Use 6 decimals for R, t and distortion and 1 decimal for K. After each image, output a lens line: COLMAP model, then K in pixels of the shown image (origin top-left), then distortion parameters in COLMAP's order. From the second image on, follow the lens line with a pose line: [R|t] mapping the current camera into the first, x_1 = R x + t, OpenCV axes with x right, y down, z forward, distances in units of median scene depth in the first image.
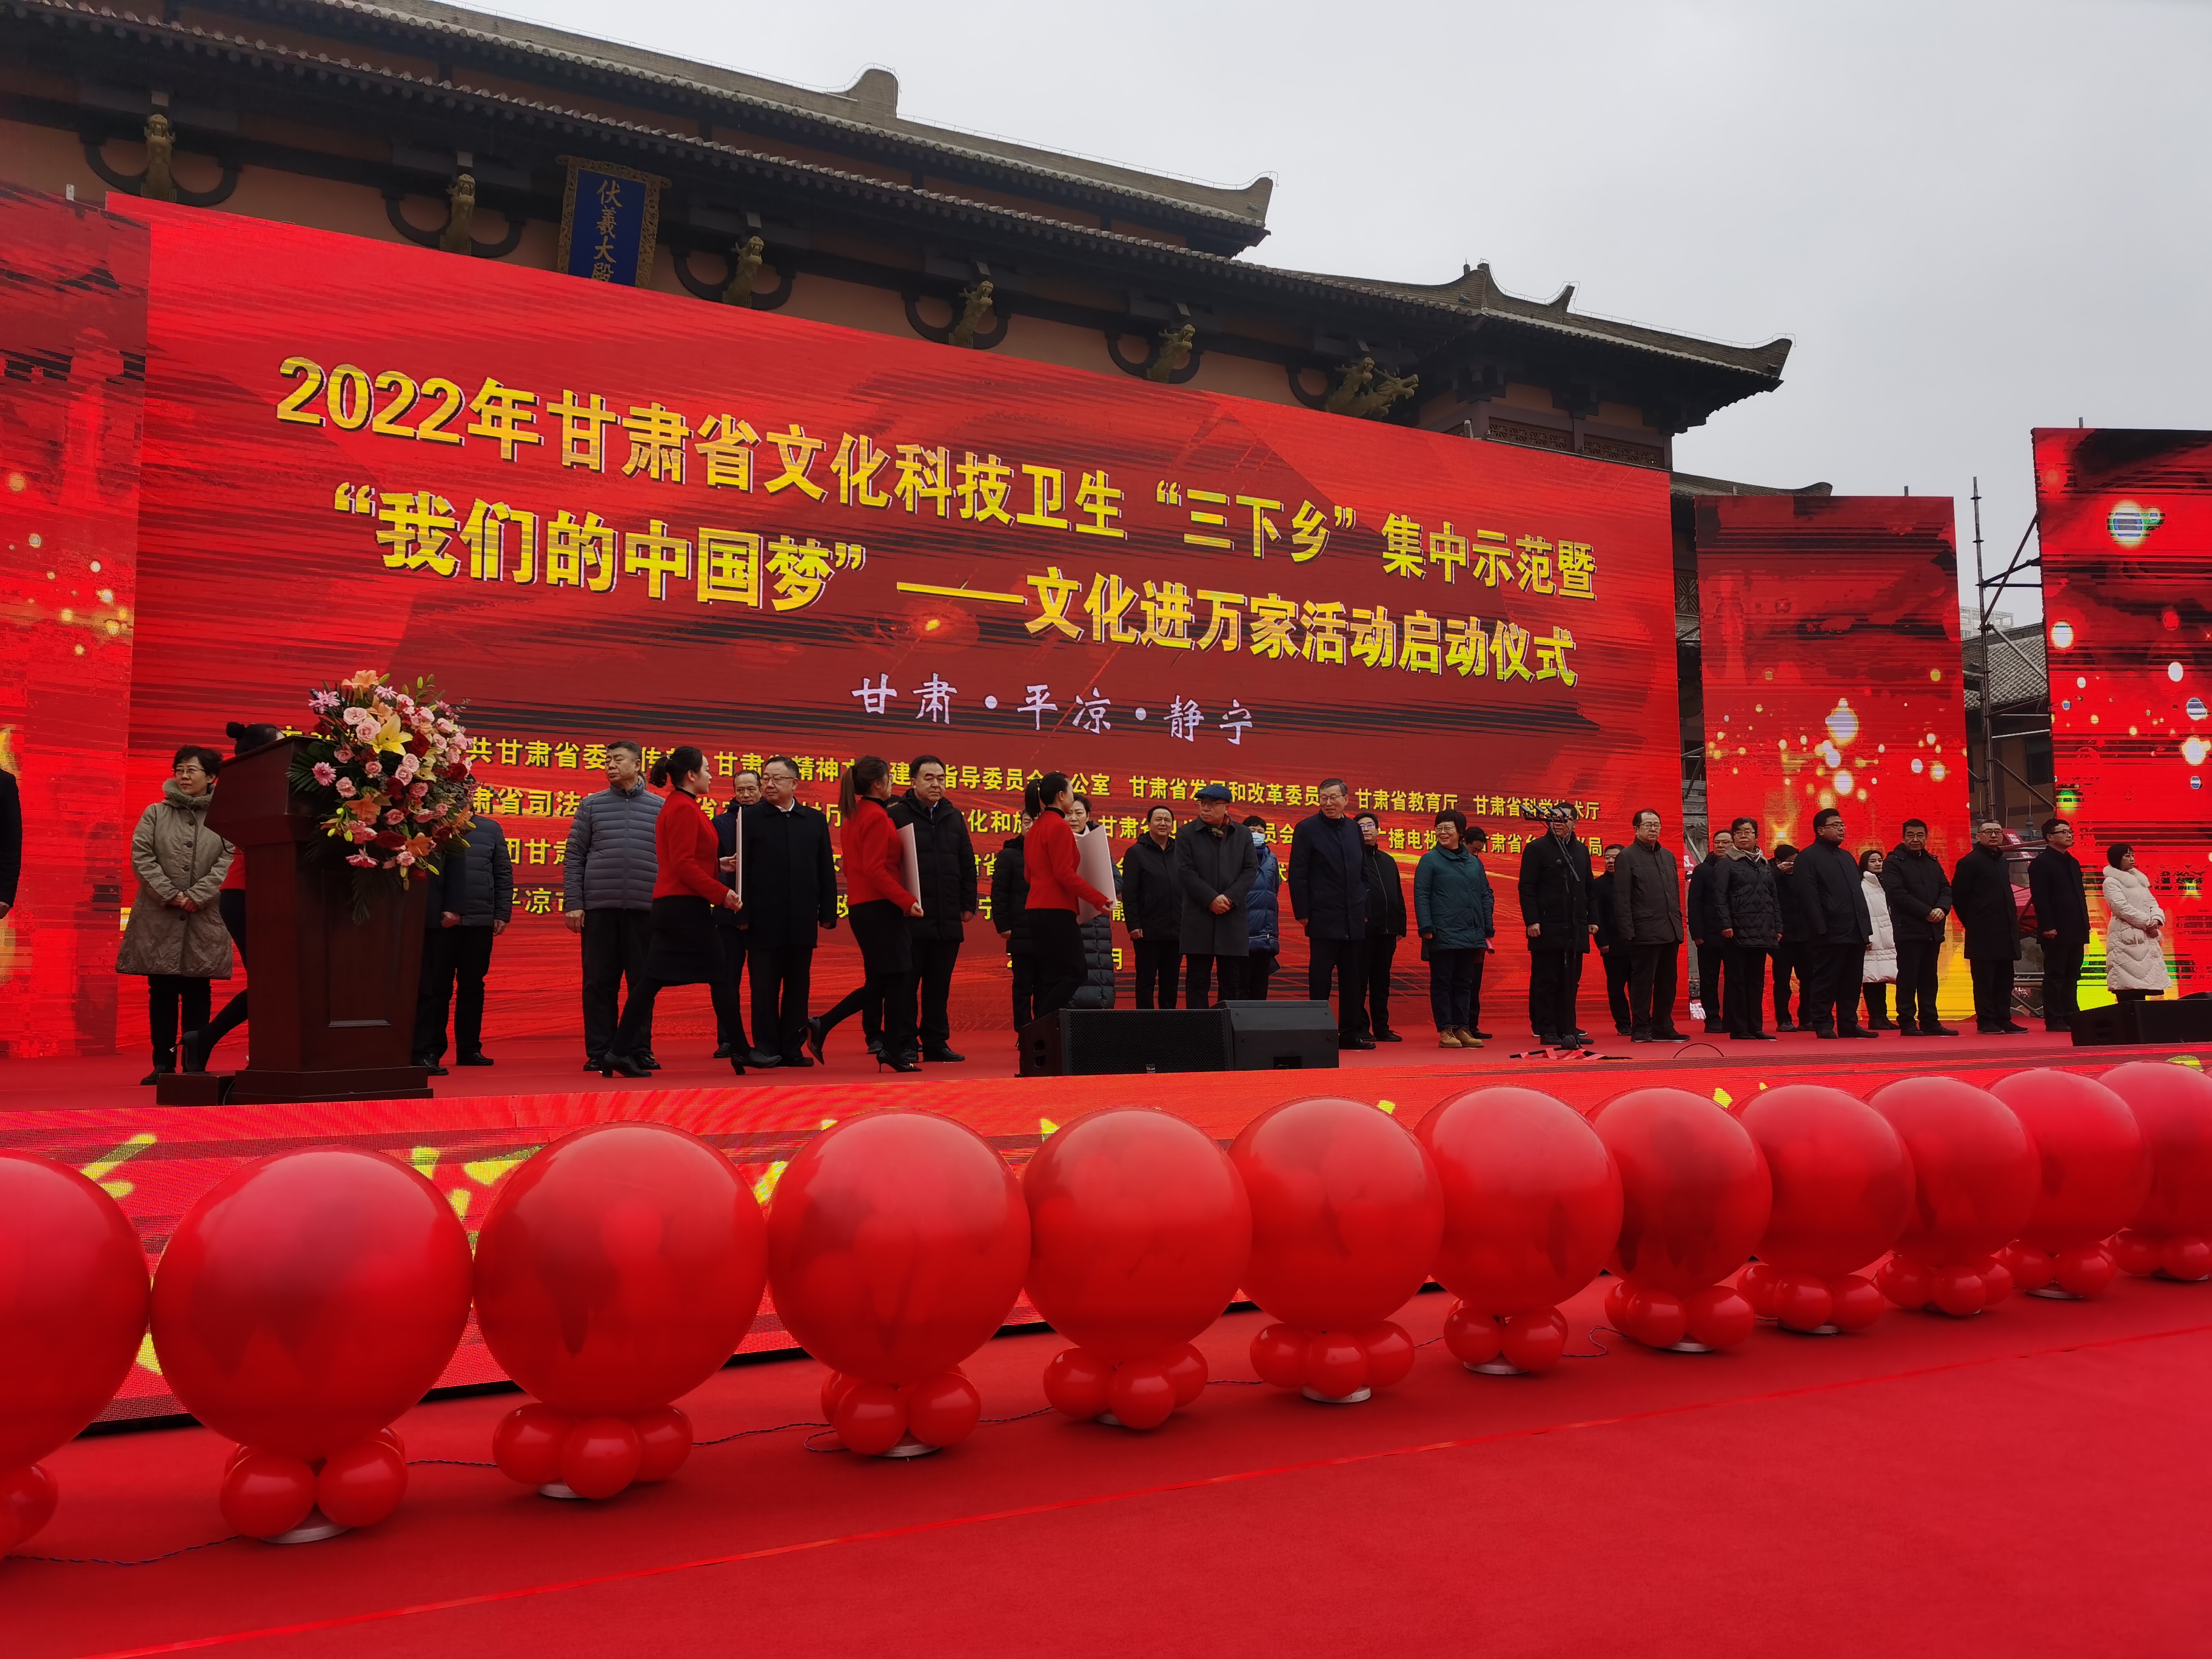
lens RADIAL K [[1742.0, 0, 1107.0], [0, 1742.0, 833.3], [0, 0, 1]] dist [0.003794, 0.017941]
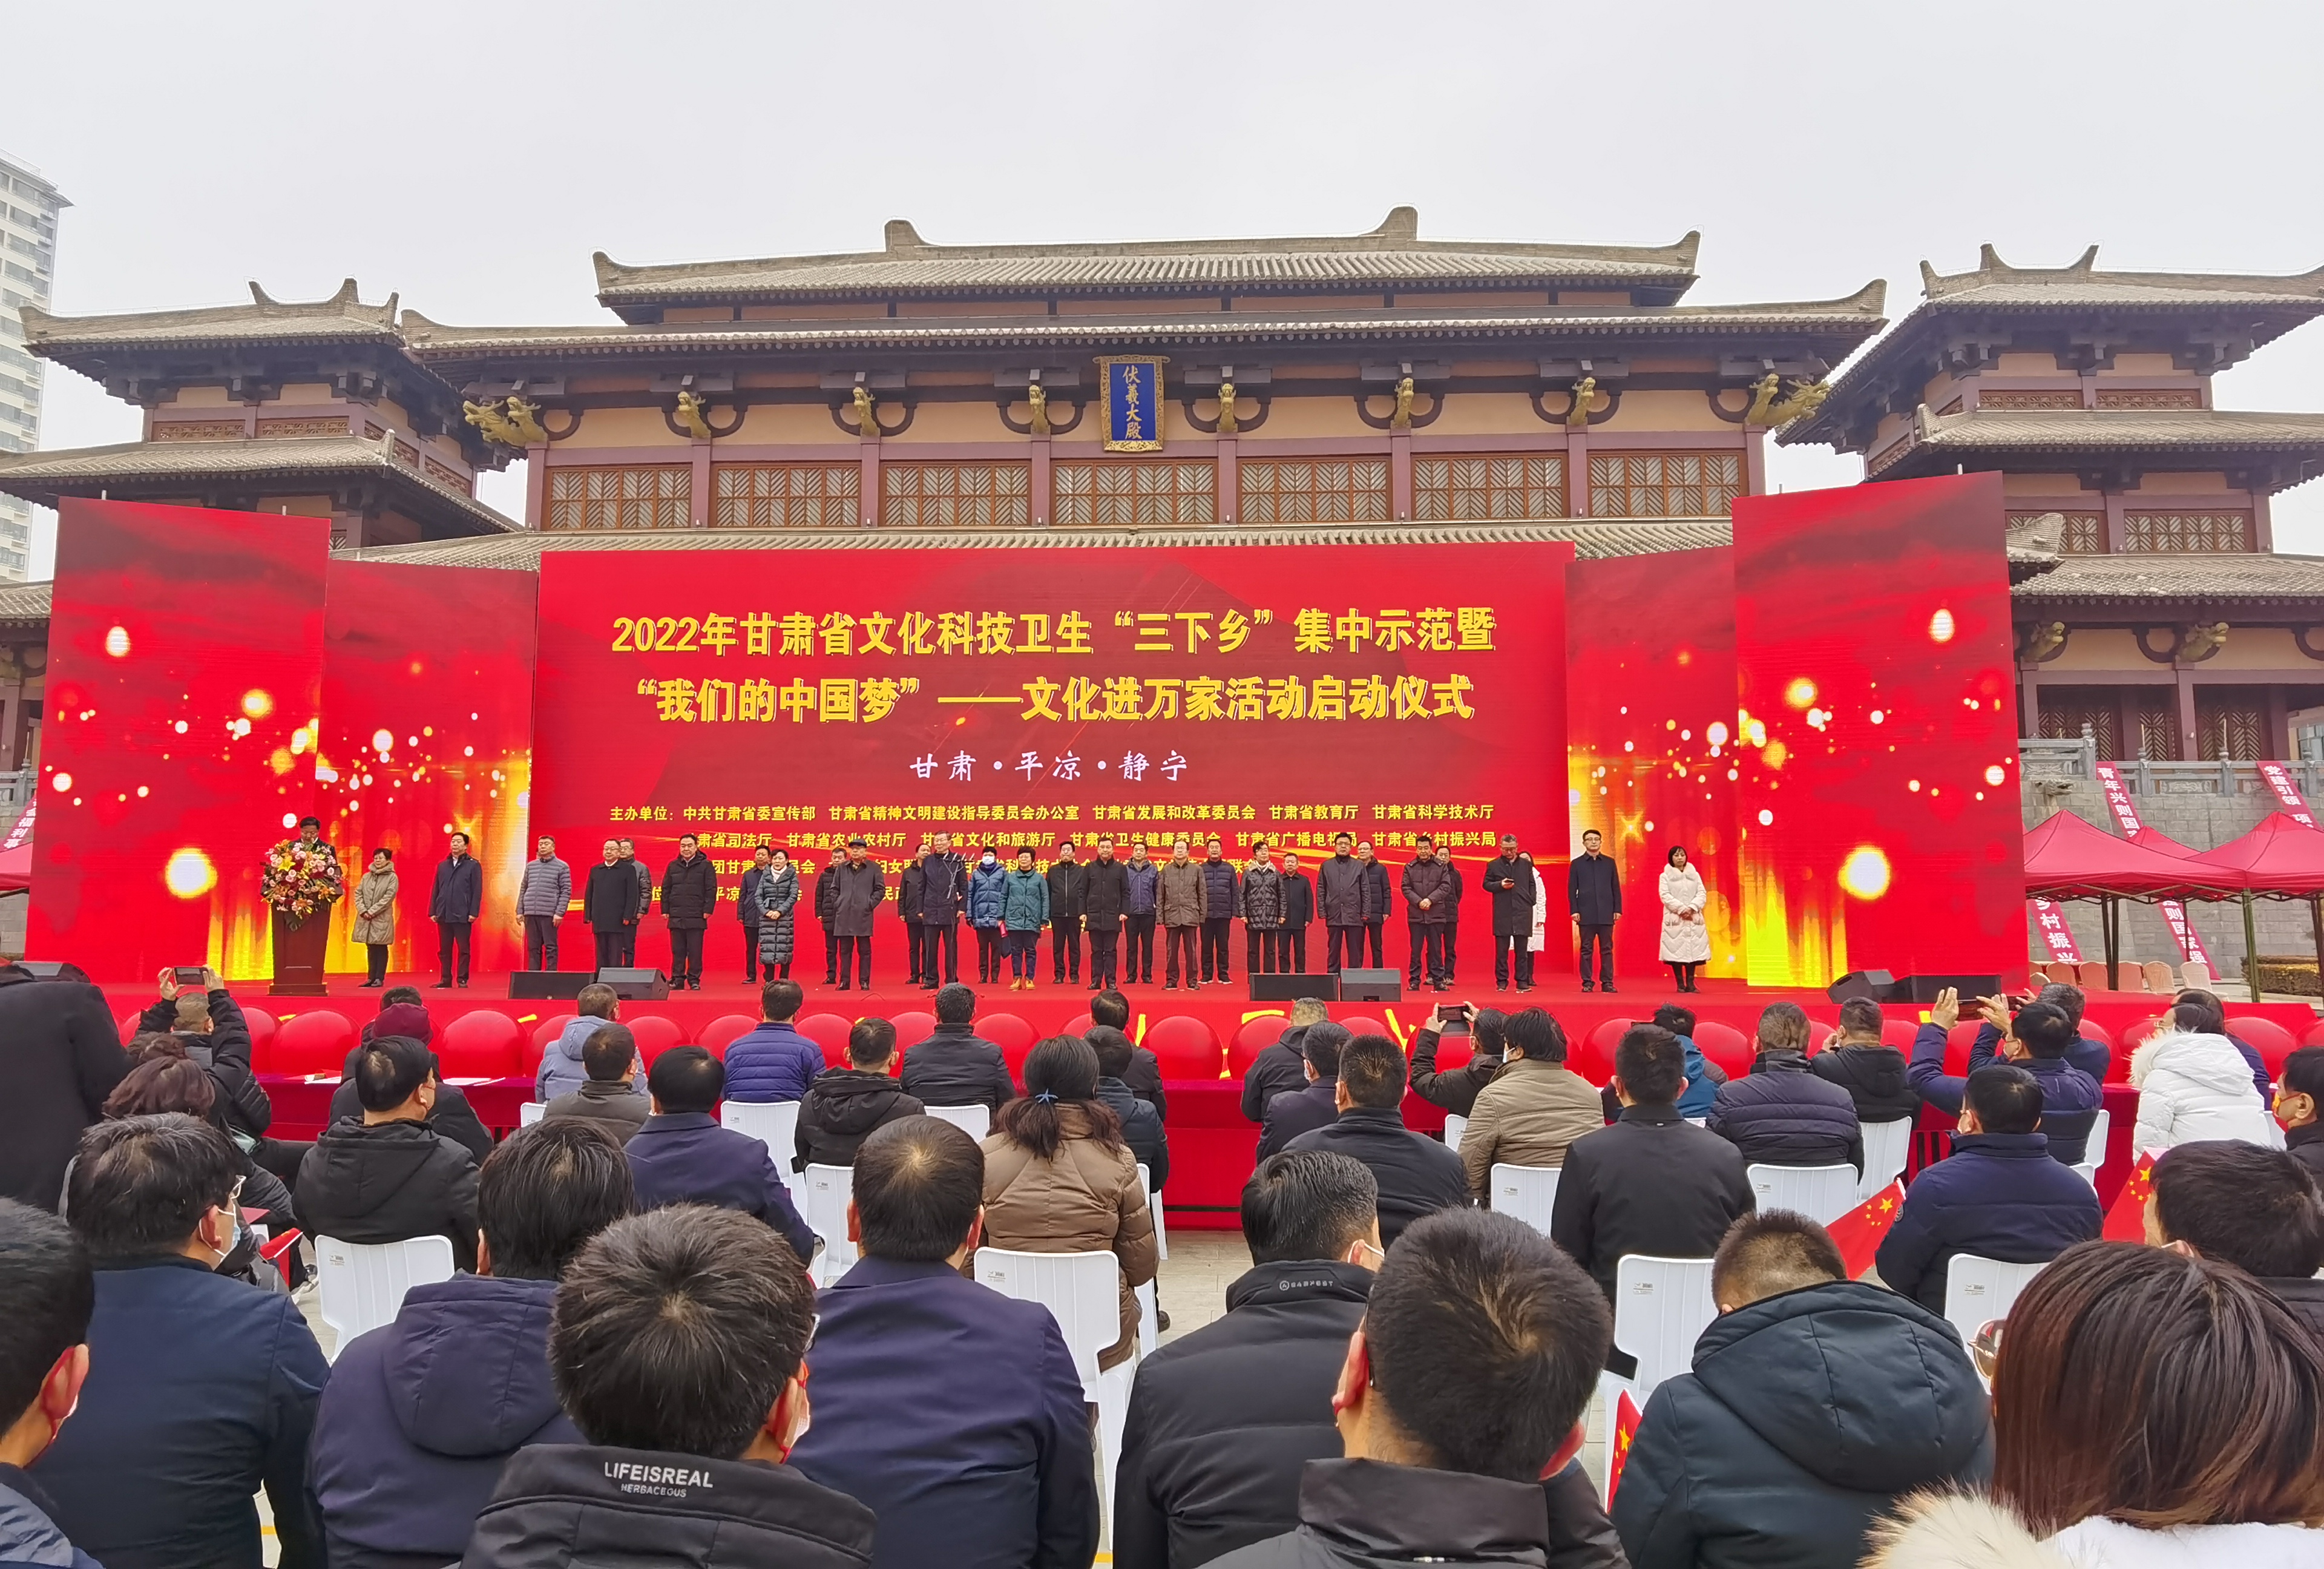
lens RADIAL K [[1479.9, 0, 1161.3], [0, 1479.9, 784.9], [0, 0, 1]] dist [-0.009826, -0.008836]
pose [[0.859923, -0.035022, -0.509220, 0.717609], [0.038769, 0.999243, -0.003255, -0.043886], [0.508949, -0.016943, 0.860630, -0.102688]]
